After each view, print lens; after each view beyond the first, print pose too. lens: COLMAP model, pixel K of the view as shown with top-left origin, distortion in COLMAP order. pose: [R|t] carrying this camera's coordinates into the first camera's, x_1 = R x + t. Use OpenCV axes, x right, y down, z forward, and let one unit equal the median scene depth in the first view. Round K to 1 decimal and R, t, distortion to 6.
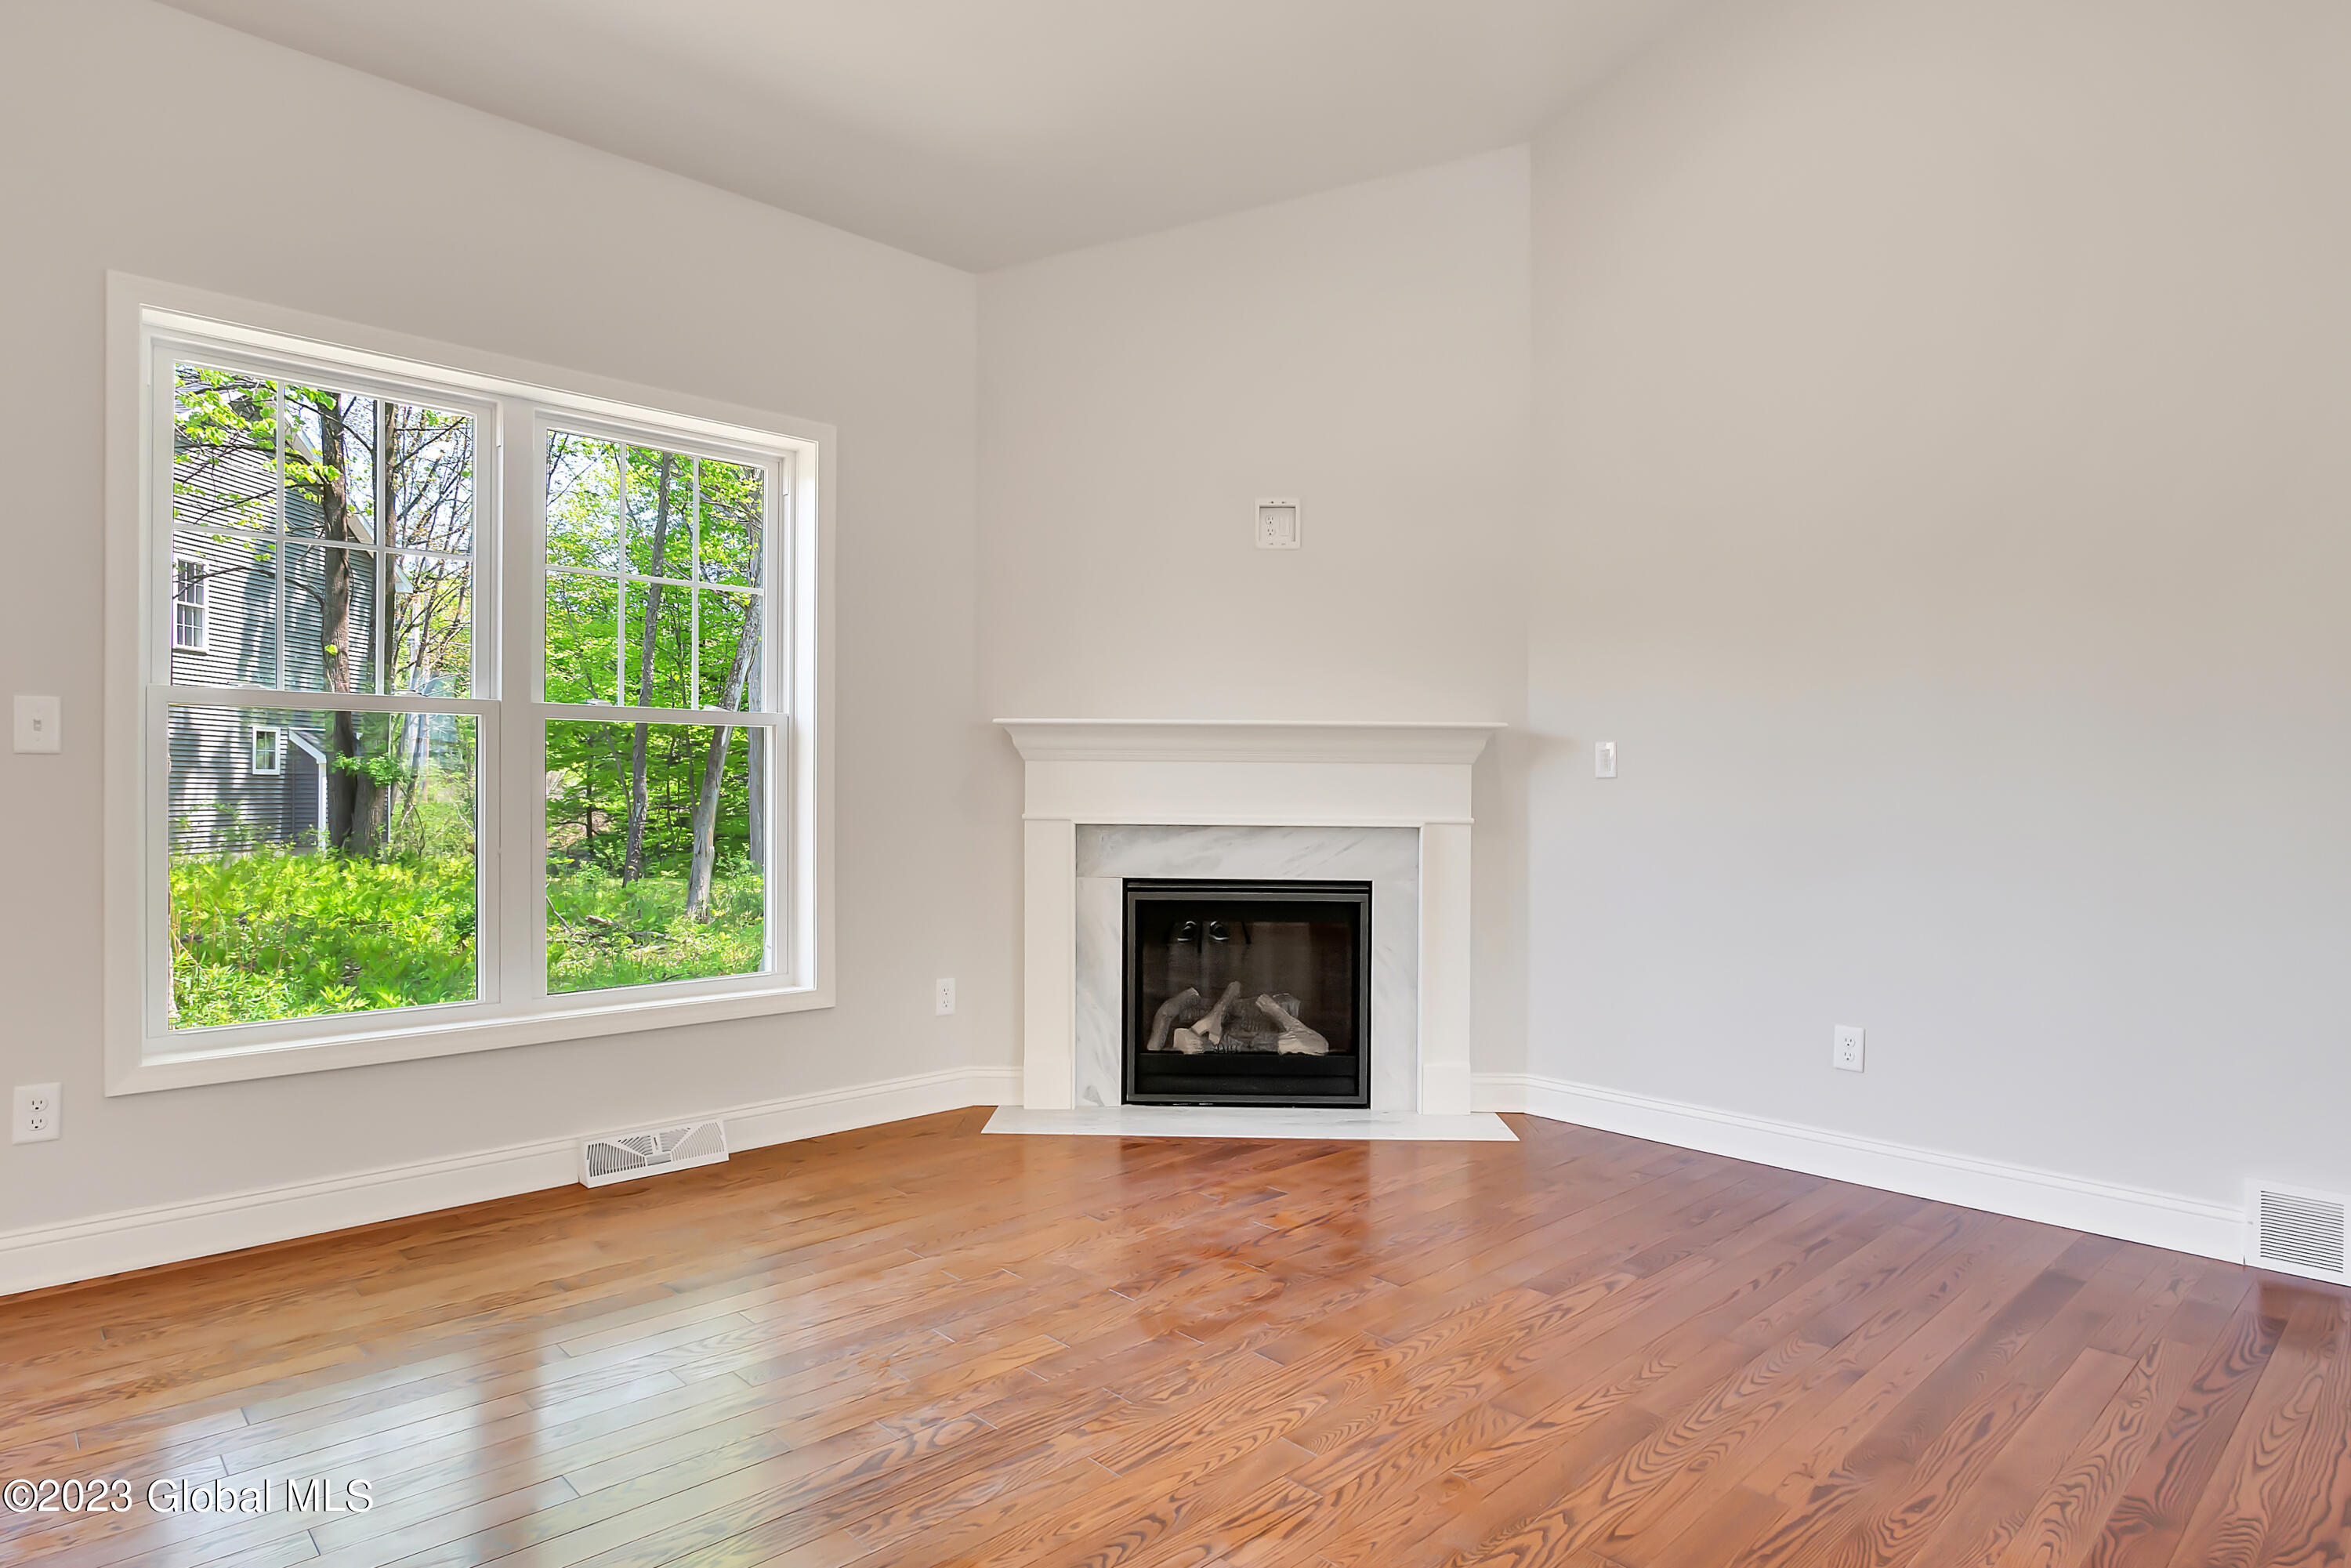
lens RADIAL K [[1303.6, 0, 1175.5], [0, 1303.6, 784.0], [0, 0, 1]] dist [-0.007733, -0.000170]
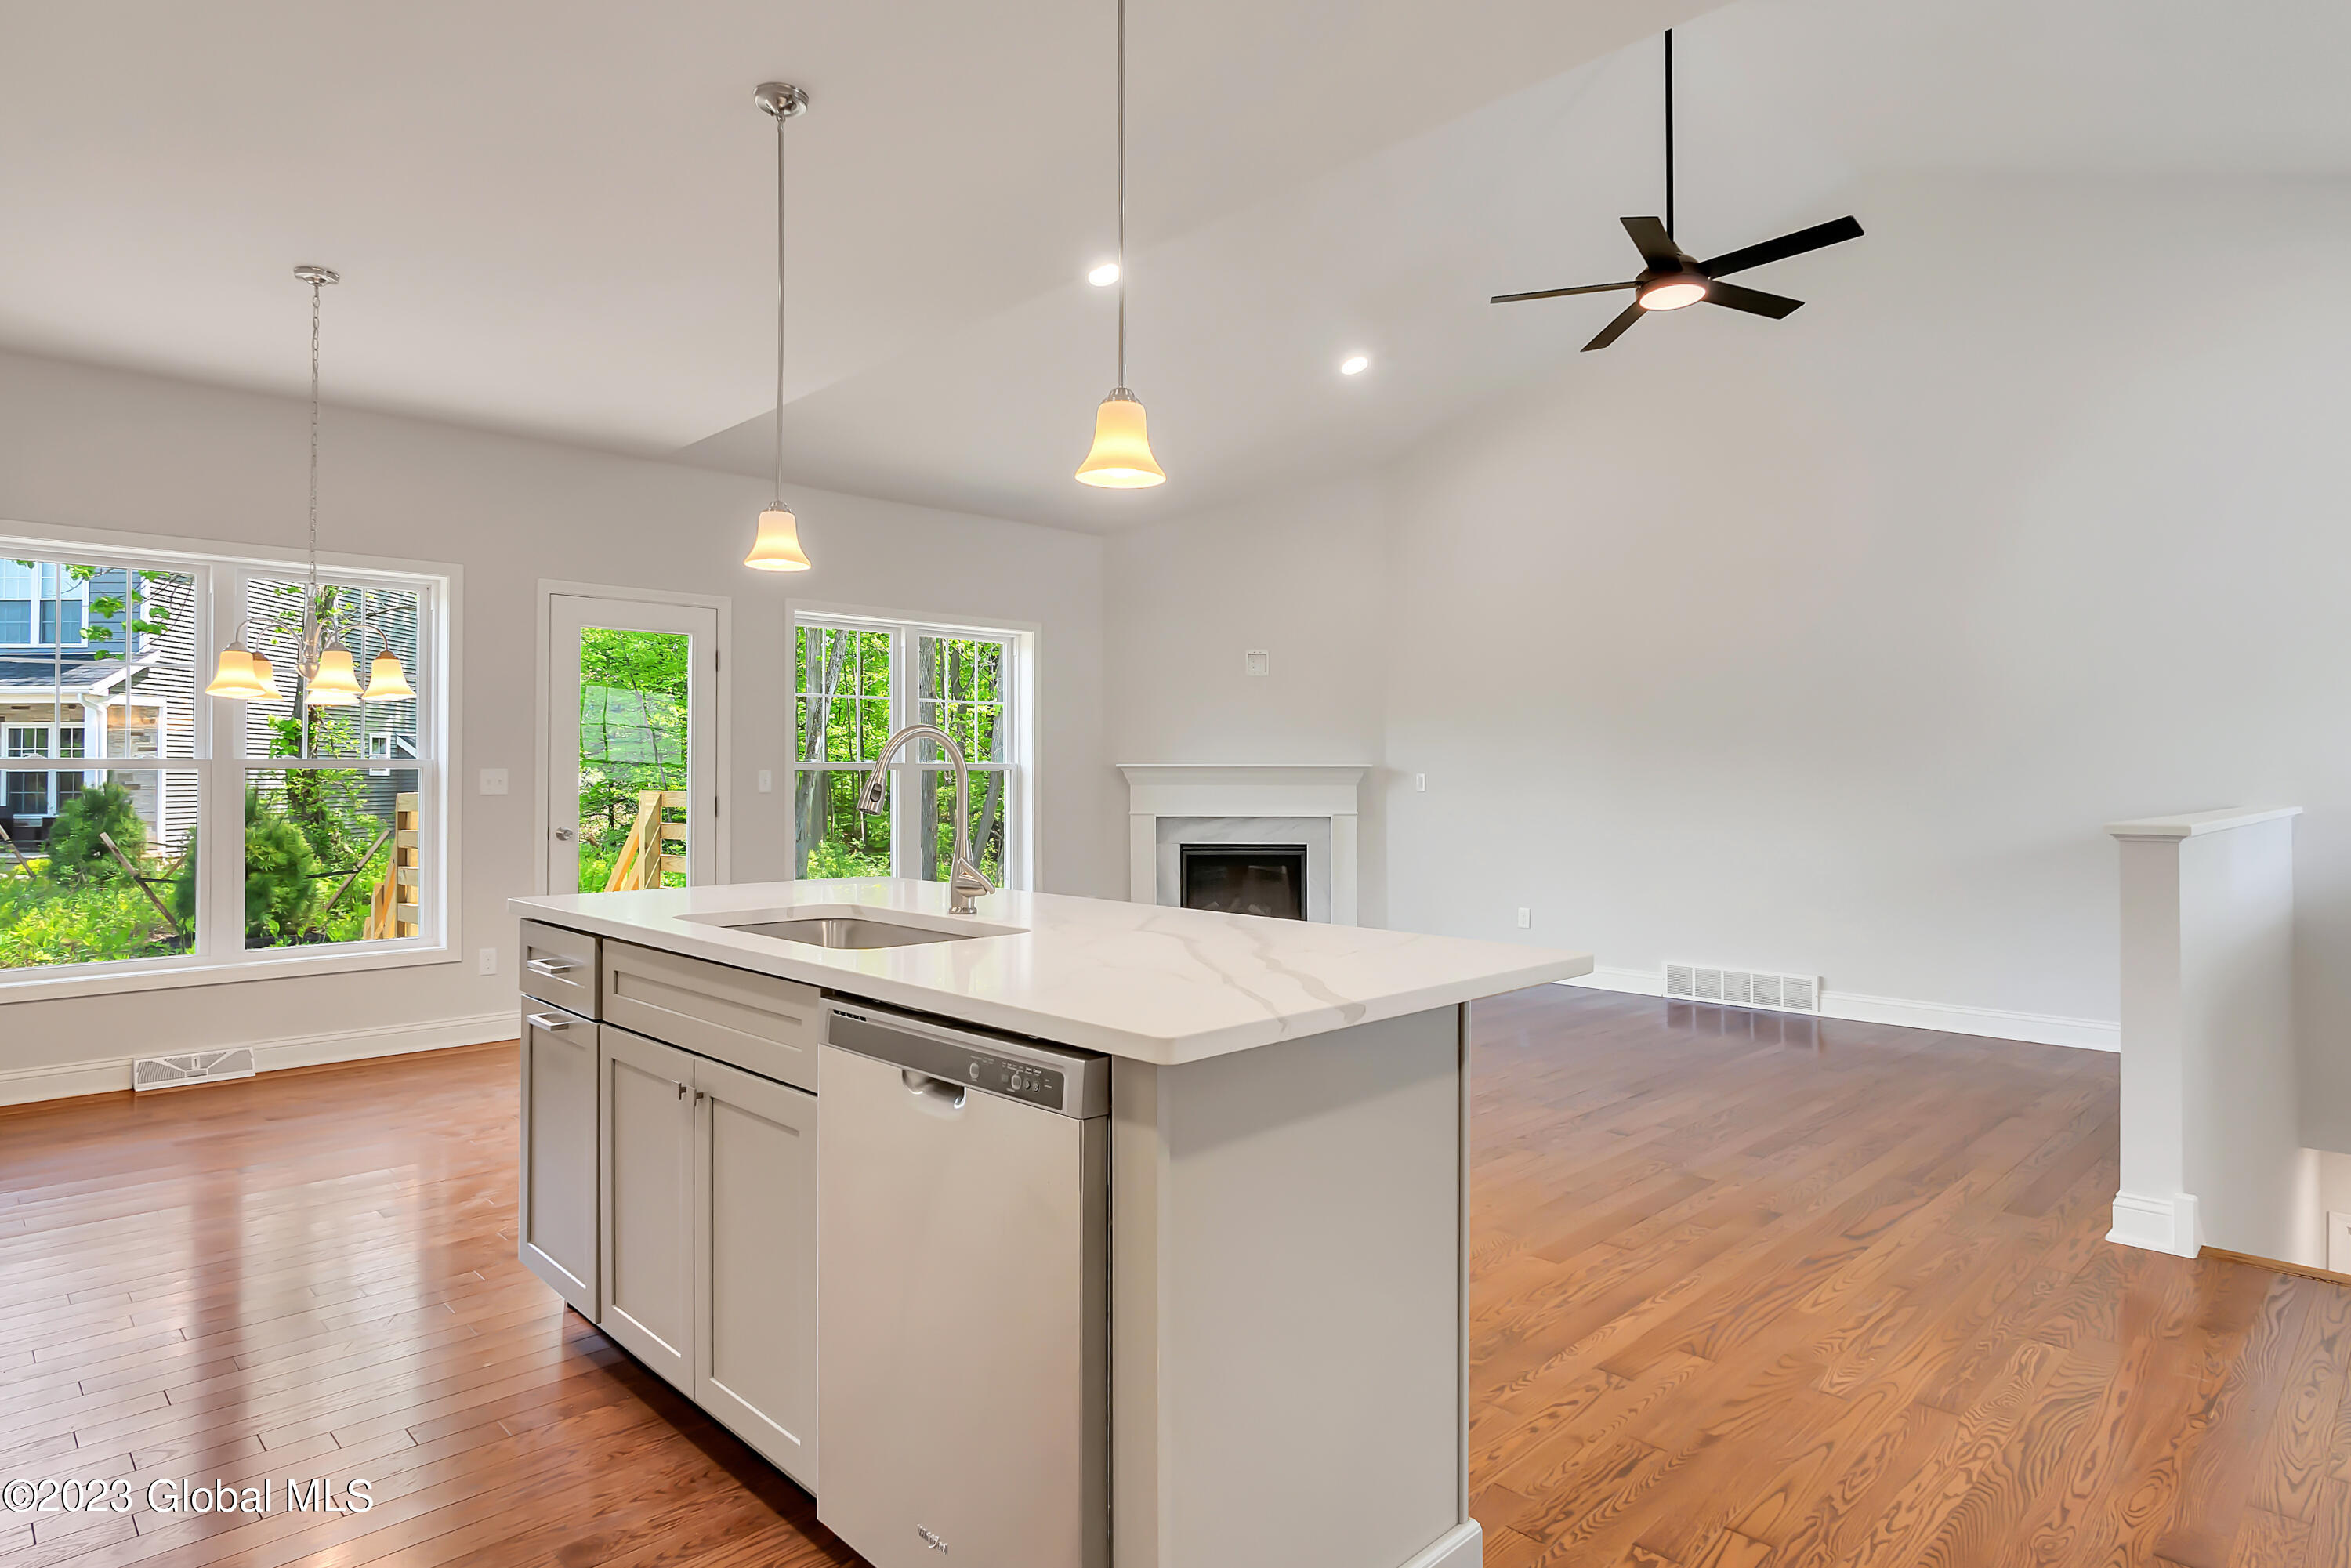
lens RADIAL K [[1303.6, 0, 1175.5], [0, 1303.6, 784.0], [0, 0, 1]] dist [-0.007733, -0.000170]
pose [[0.999877, -0.008776, 0.013013, -0.073352], [0.008634, 0.999904, 0.010861, -0.040408], [-0.013107, -0.010747, 0.999856, -0.979335]]
